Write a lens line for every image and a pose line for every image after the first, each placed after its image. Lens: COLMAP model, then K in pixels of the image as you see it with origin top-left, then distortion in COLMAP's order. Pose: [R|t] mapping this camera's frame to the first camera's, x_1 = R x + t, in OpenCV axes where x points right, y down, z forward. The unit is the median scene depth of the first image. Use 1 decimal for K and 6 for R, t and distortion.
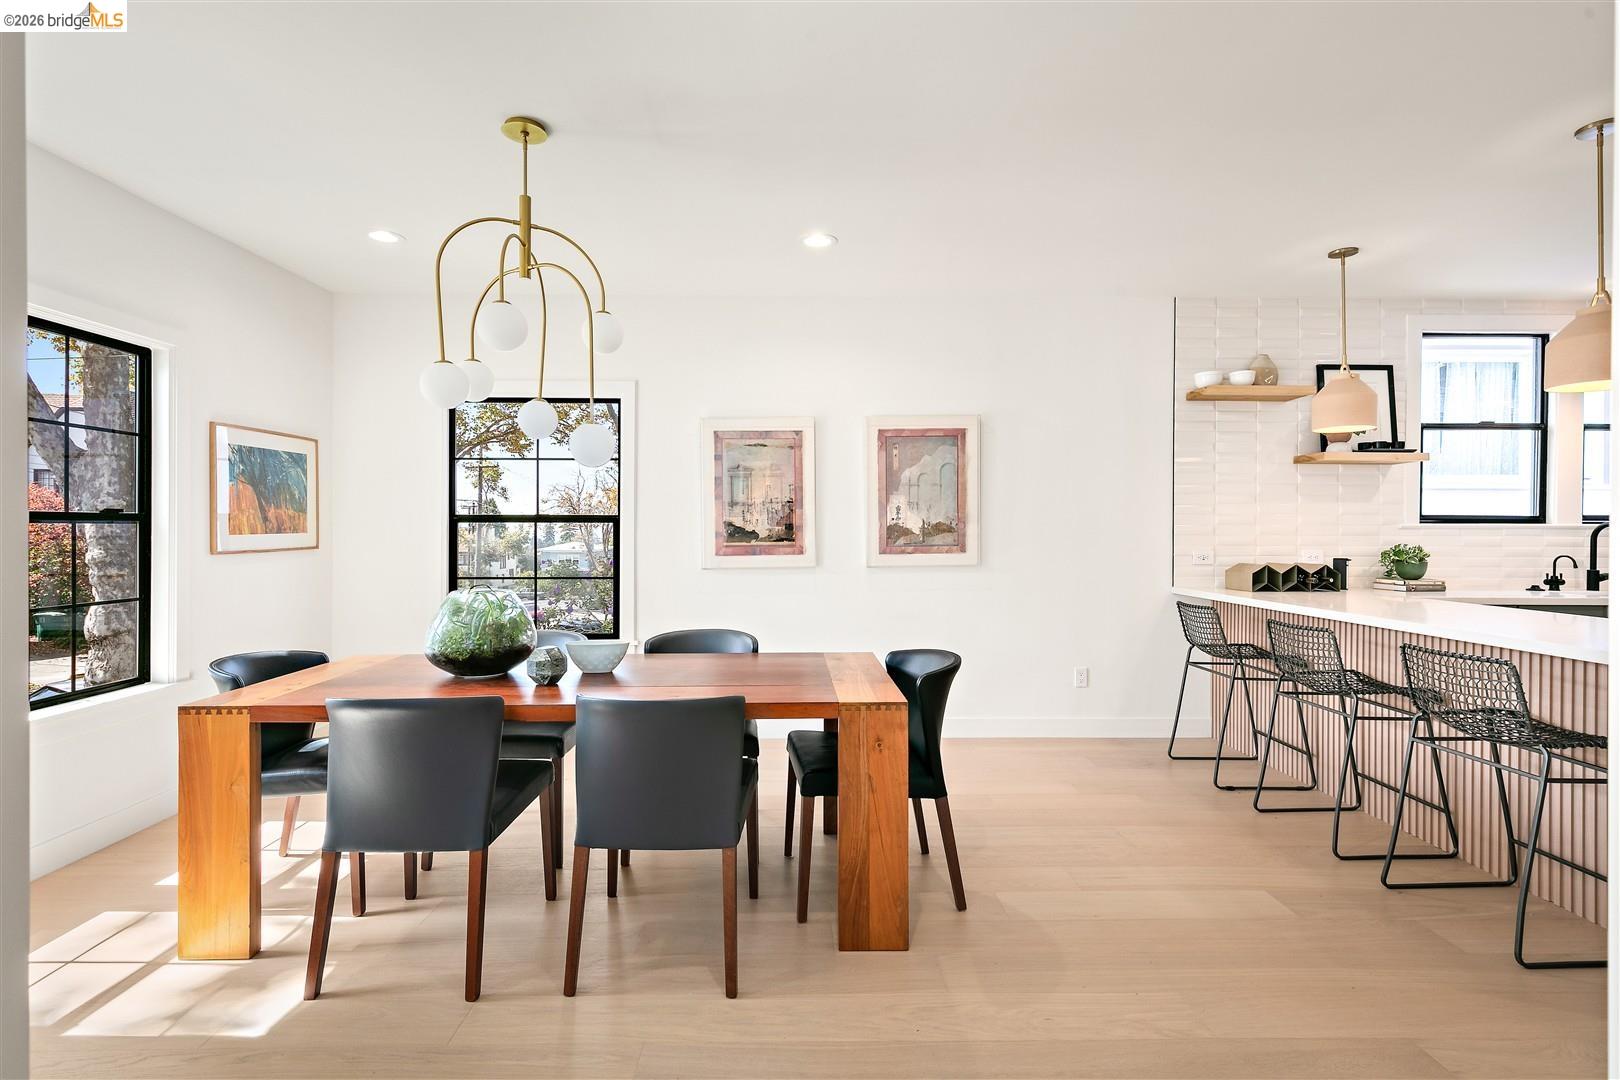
lens RADIAL K [[741.7, 0, 803.8], [0, 741.7, 528.7], [0, 0, 1]] dist [0.001074, 0.000064]
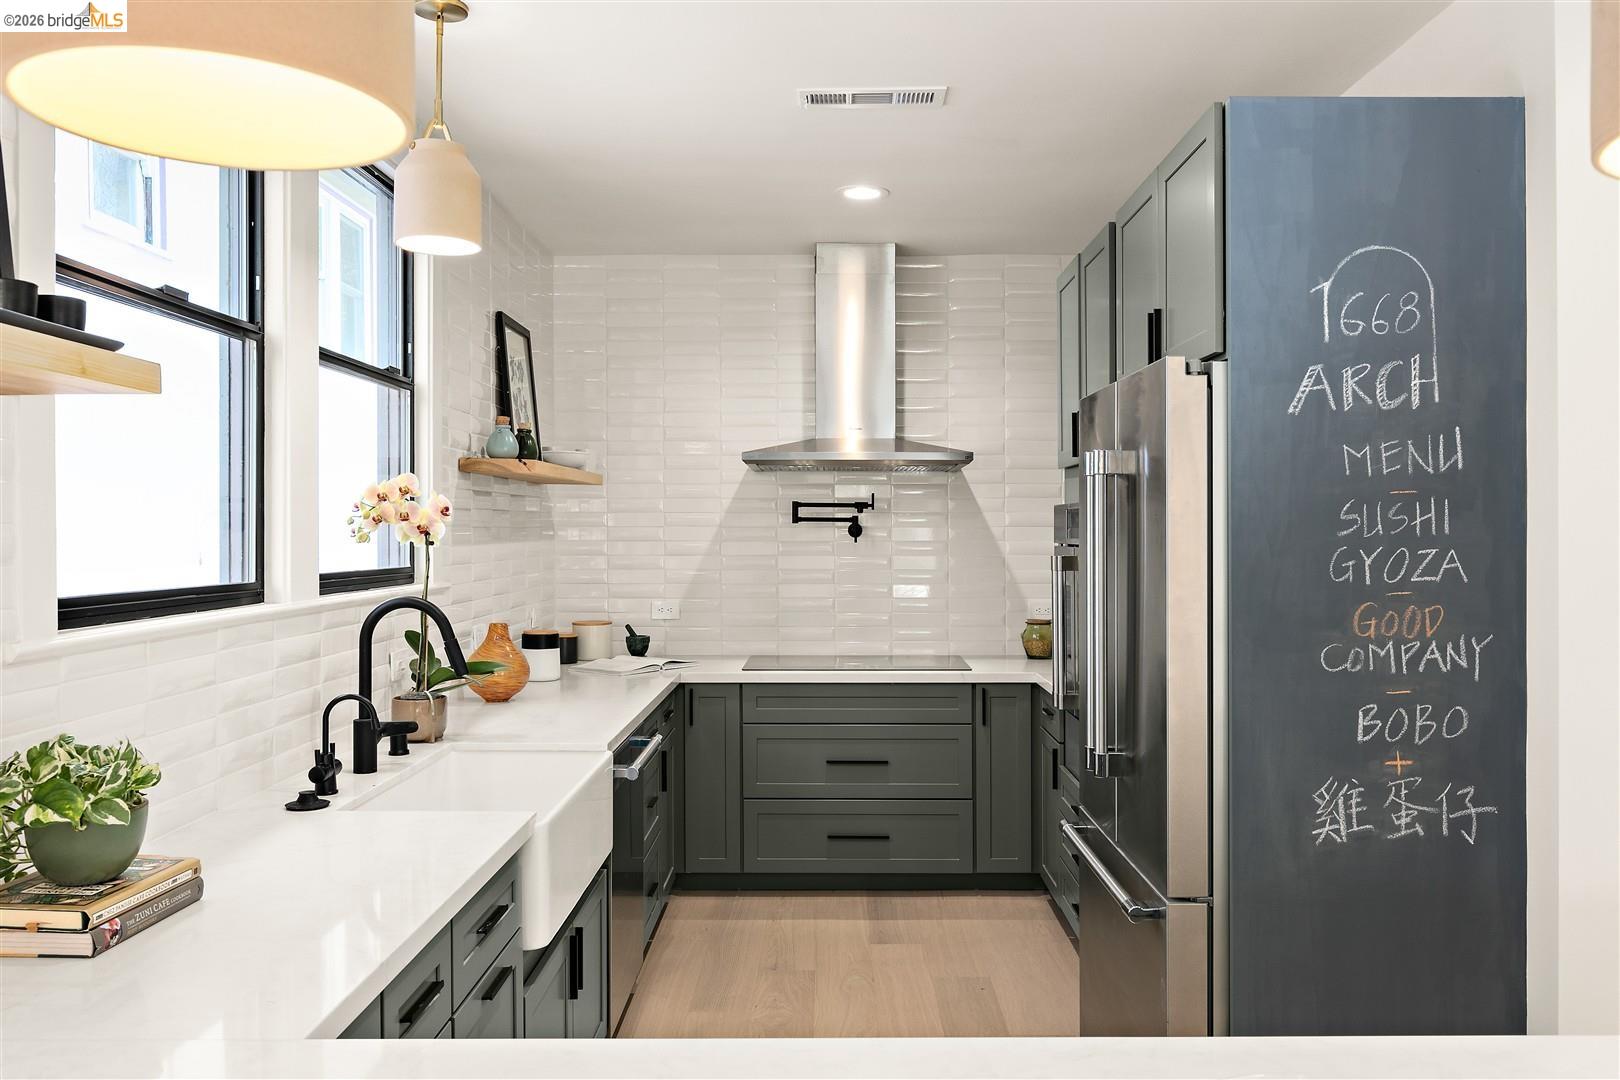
lens RADIAL K [[1253.0, 0, 840.2], [0, 1253.0, 540.0], [0, 0, 1]] dist [0.004029, 0.001124]
pose [[0.013072, -0.011987, 0.999843, 0.435429], [-0.000513, 0.999928, 0.011995, -0.049349], [-0.999914, -0.000670, 0.013065, 0.786402]]
